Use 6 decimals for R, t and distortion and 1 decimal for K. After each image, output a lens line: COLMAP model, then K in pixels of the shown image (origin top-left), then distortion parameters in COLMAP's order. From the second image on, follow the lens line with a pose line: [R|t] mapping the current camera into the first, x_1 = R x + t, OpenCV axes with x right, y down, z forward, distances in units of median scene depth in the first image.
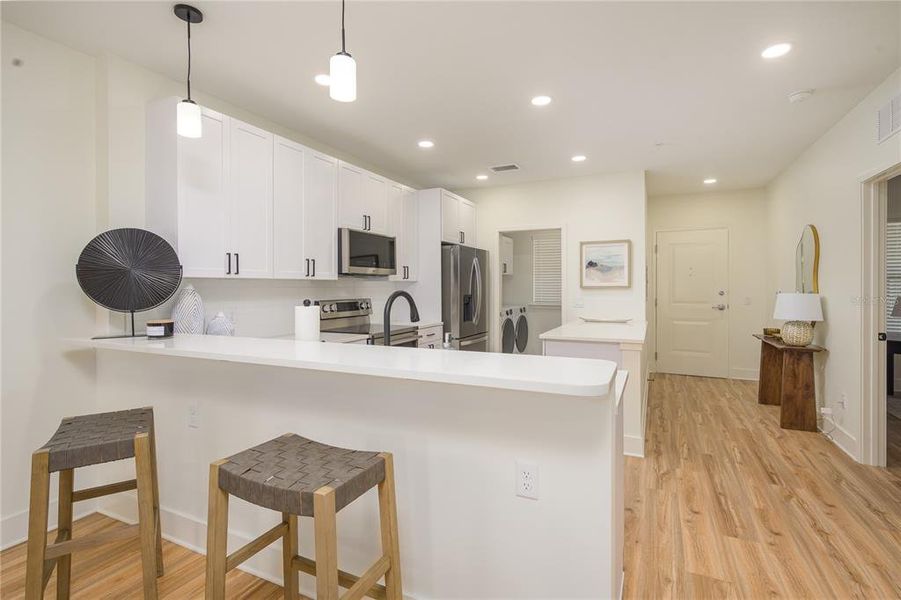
lens RADIAL K [[423.7, 0, 459.5], [0, 423.7, 291.0], [0, 0, 1]] dist [-0.006265, -0.000027]
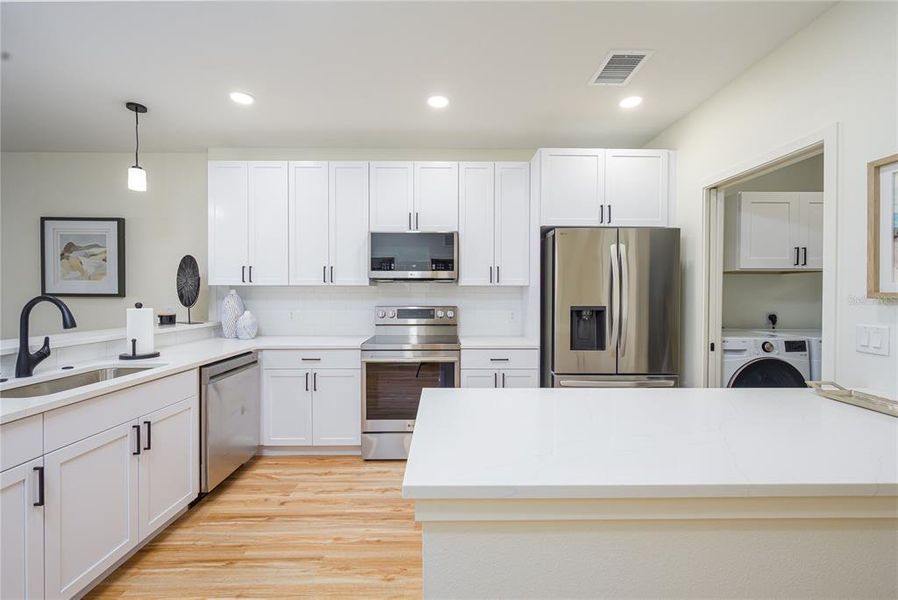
lens RADIAL K [[392.0, 0, 441.9], [0, 392.0, 296.4], [0, 0, 1]] dist [0.012341, 0.000842]
pose [[0.422764, 0.012791, -0.906150, 0.528502], [-0.011756, 0.999894, 0.008629, -0.009367], [0.906164, 0.007005, 0.422869, 0.667266]]
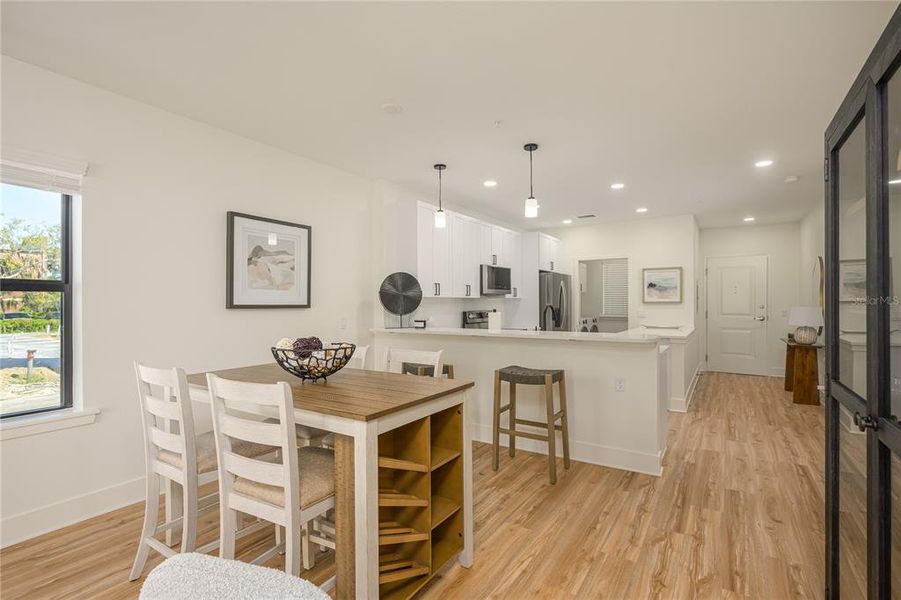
lens RADIAL K [[426.9, 0, 459.9], [0, 426.9, 304.1], [0, 0, 1]] dist [-0.002303, -0.001493]
pose [[0.992058, -0.000328, -0.125779, -0.141551], [-0.000396, 0.999984, -0.005727, 0.005014], [0.125779, 0.005732, 0.992042, -0.489580]]
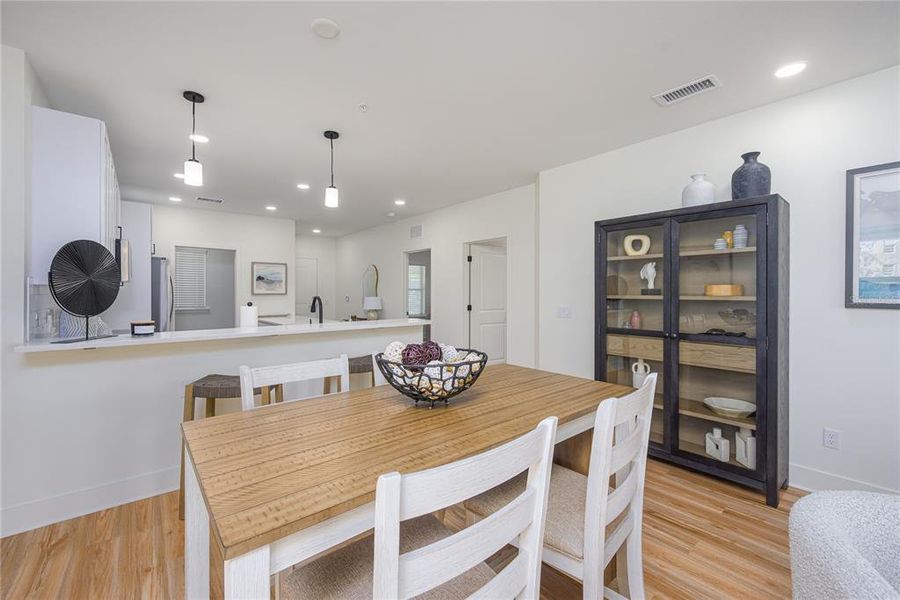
lens RADIAL K [[372.0, 0, 449.6], [0, 372.0, 293.5], [0, 0, 1]] dist [-0.003388, 0.000057]
pose [[0.421635, 0.001223, 0.906765, -0.672874], [0.008343, 0.999952, -0.005229, 0.000934], [-0.906727, 0.009770, 0.421604, -0.133886]]
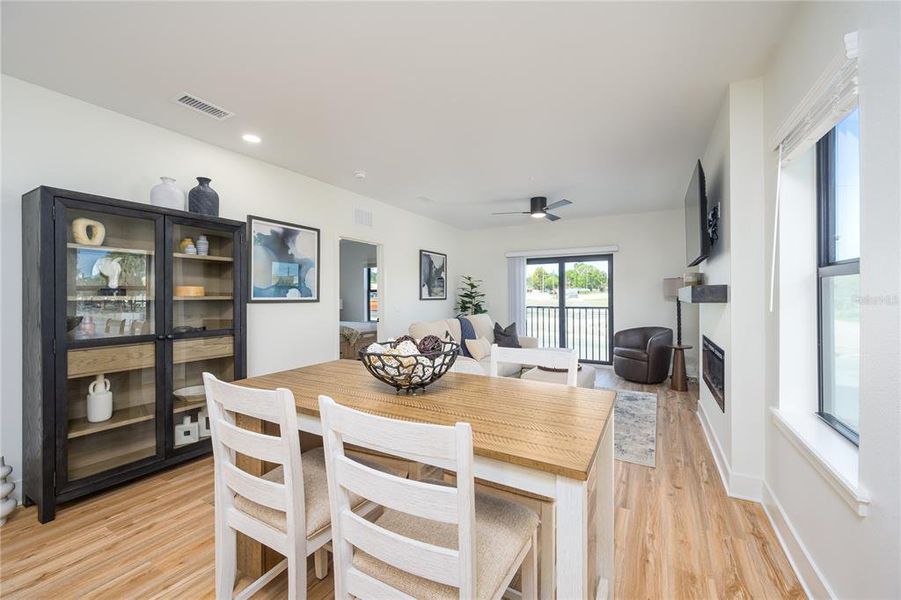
lens RADIAL K [[372.4, 0, 440.9], [0, 372.4, 294.2], [0, 0, 1]] dist [-0.003388, 0.000057]
pose [[-0.996278, -0.001902, 0.086172, -0.441492], [-0.001091, 0.999955, 0.009456, -0.005401], [-0.086186, 0.009327, -0.996235, 0.374516]]
